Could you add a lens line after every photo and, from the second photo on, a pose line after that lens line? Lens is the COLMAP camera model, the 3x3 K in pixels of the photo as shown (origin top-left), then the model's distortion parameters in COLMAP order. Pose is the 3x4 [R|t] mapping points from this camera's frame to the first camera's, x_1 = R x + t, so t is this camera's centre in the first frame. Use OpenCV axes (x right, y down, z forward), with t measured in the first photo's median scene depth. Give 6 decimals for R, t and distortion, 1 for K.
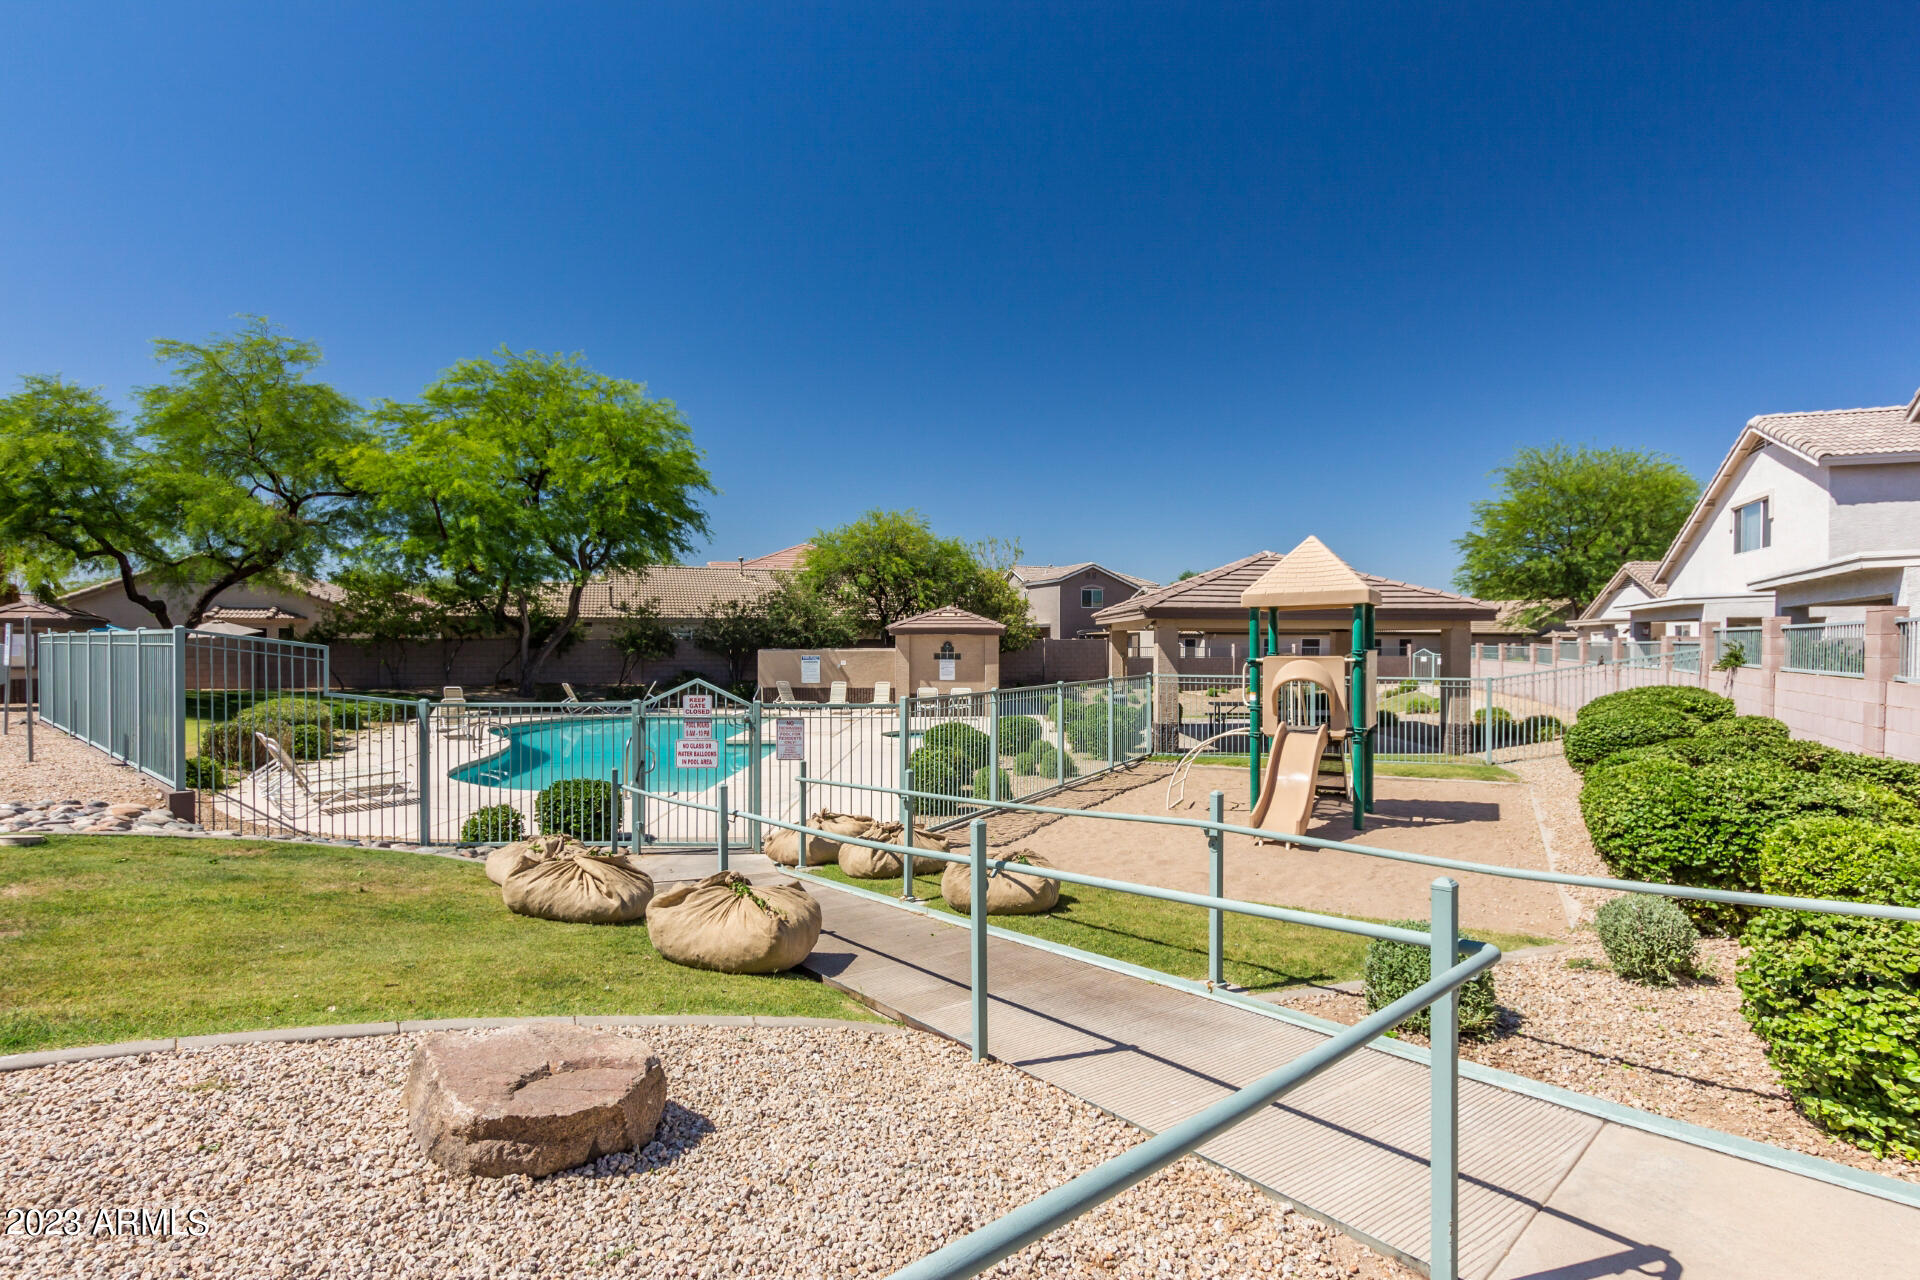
lens RADIAL K [[939.7, 0, 940.8], [0, 939.7, 646.0], [0, 0, 1]] dist [-0.017823, -0.000692]
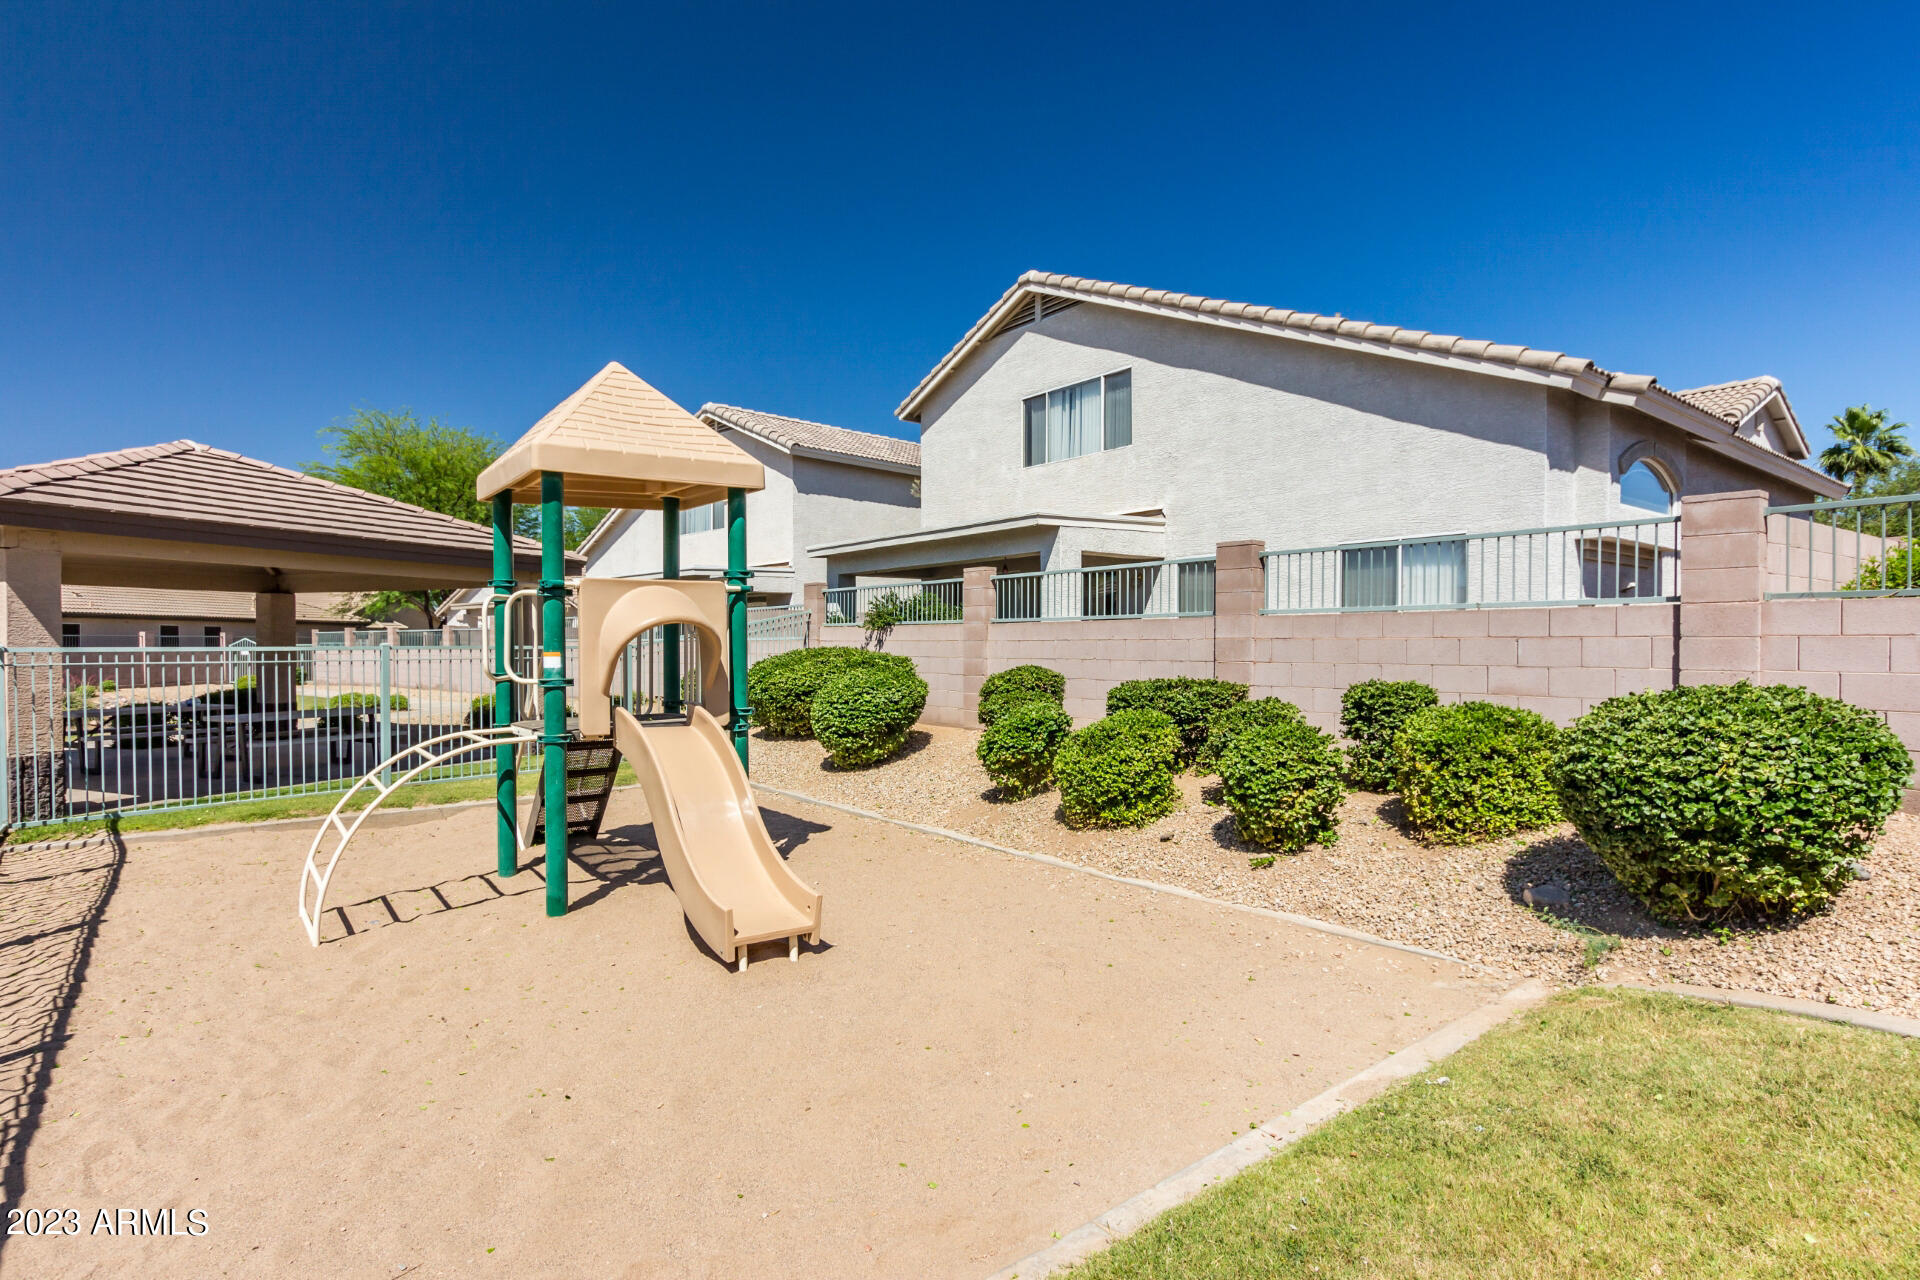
lens RADIAL K [[939.7, 0, 940.8], [0, 939.7, 646.0], [0, 0, 1]] dist [-0.017823, -0.000692]
pose [[0.346544, -0.005026, 0.938020, -0.019271], [0.008452, 0.999962, 0.002235, 0.022323], [-0.937996, 0.007153, 0.346573, 0.329941]]
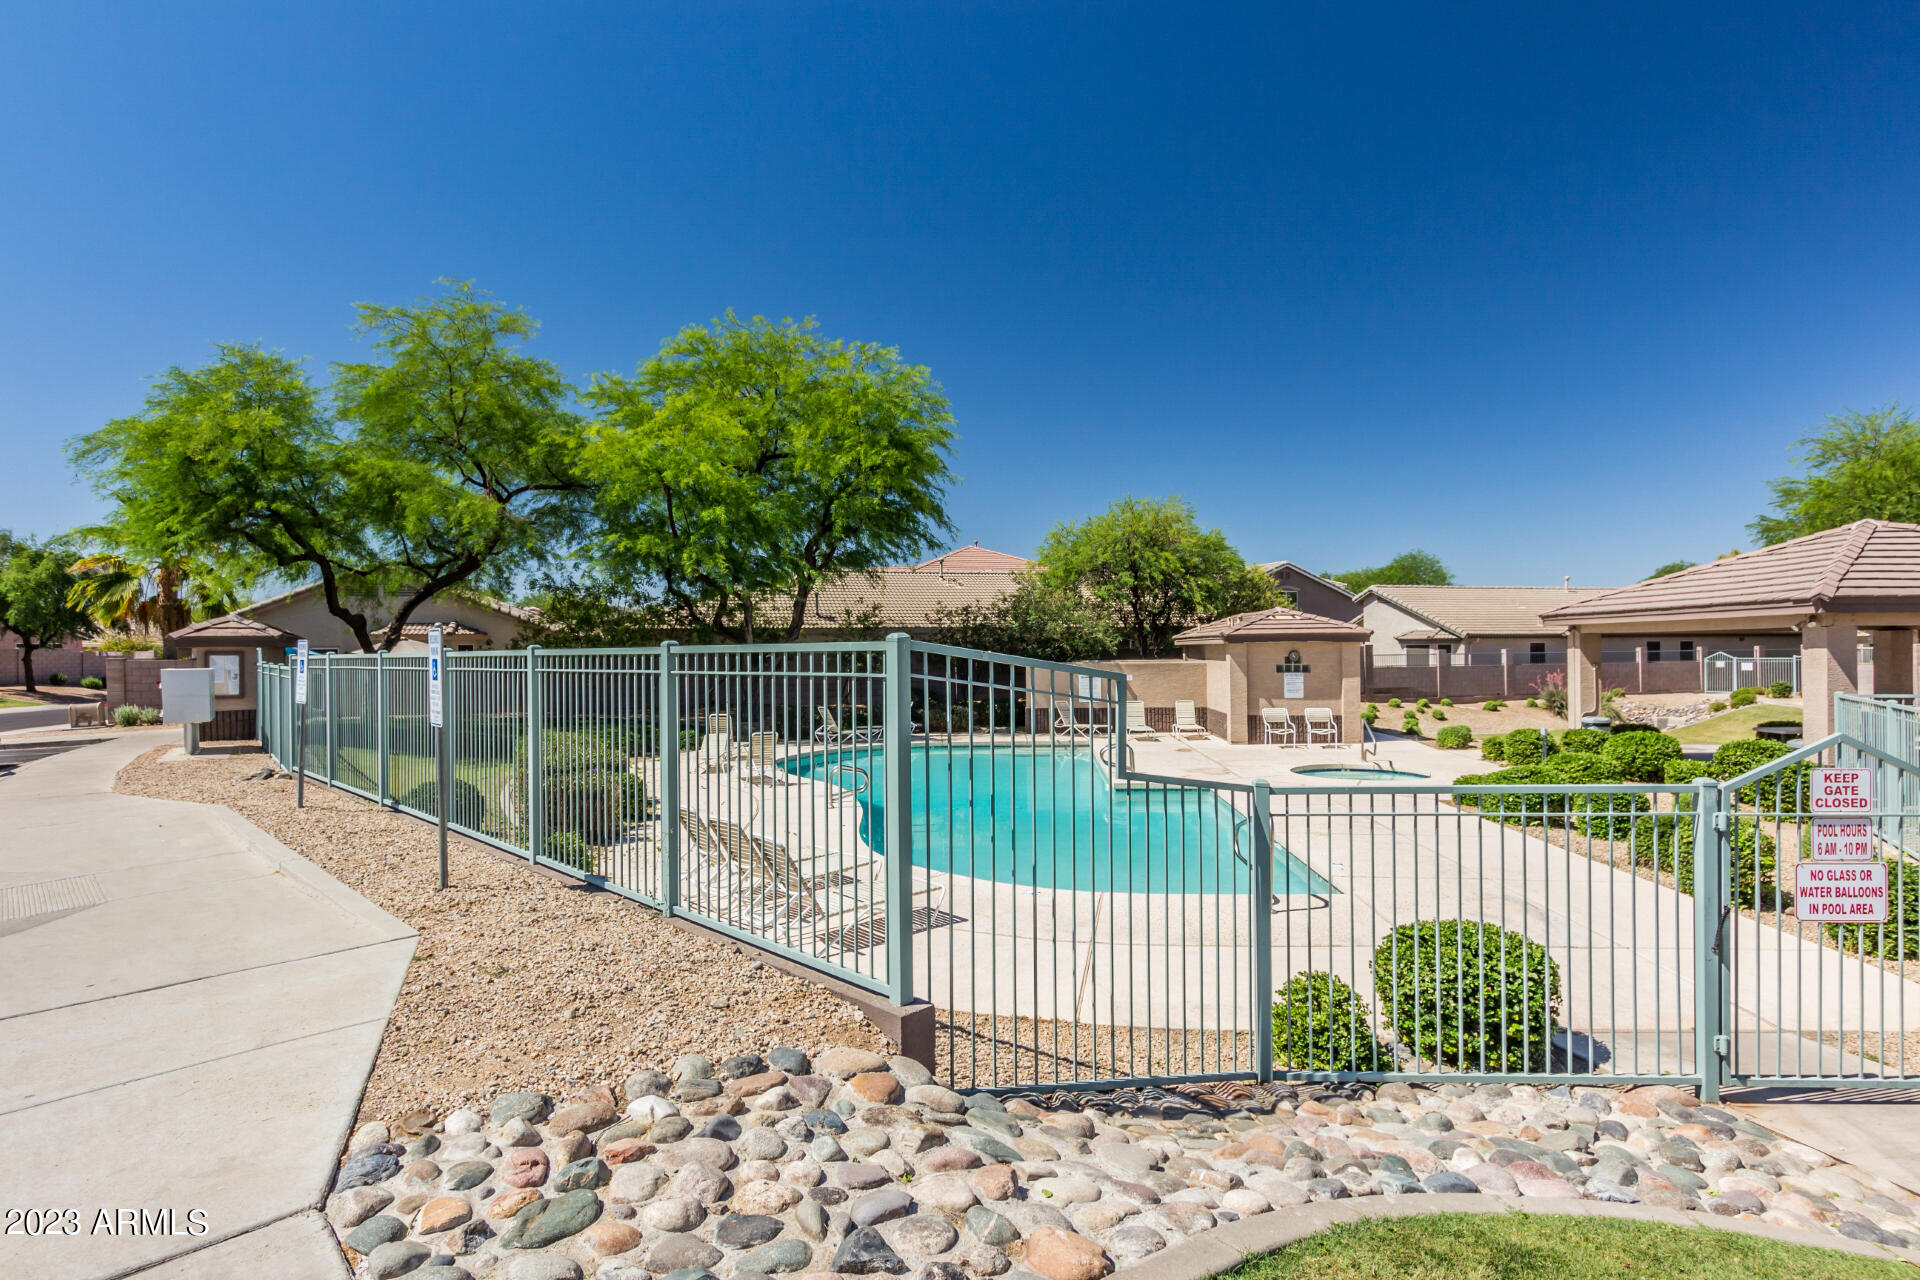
lens RADIAL K [[939.7, 0, 940.8], [0, 939.7, 646.0], [0, 0, 1]] dist [-0.017823, -0.000692]
pose [[0.997087, -0.013255, -0.075107, -0.233615], [0.012418, 0.999856, -0.011596, -0.002846], [0.075250, 0.010629, 0.997108, 0.175885]]
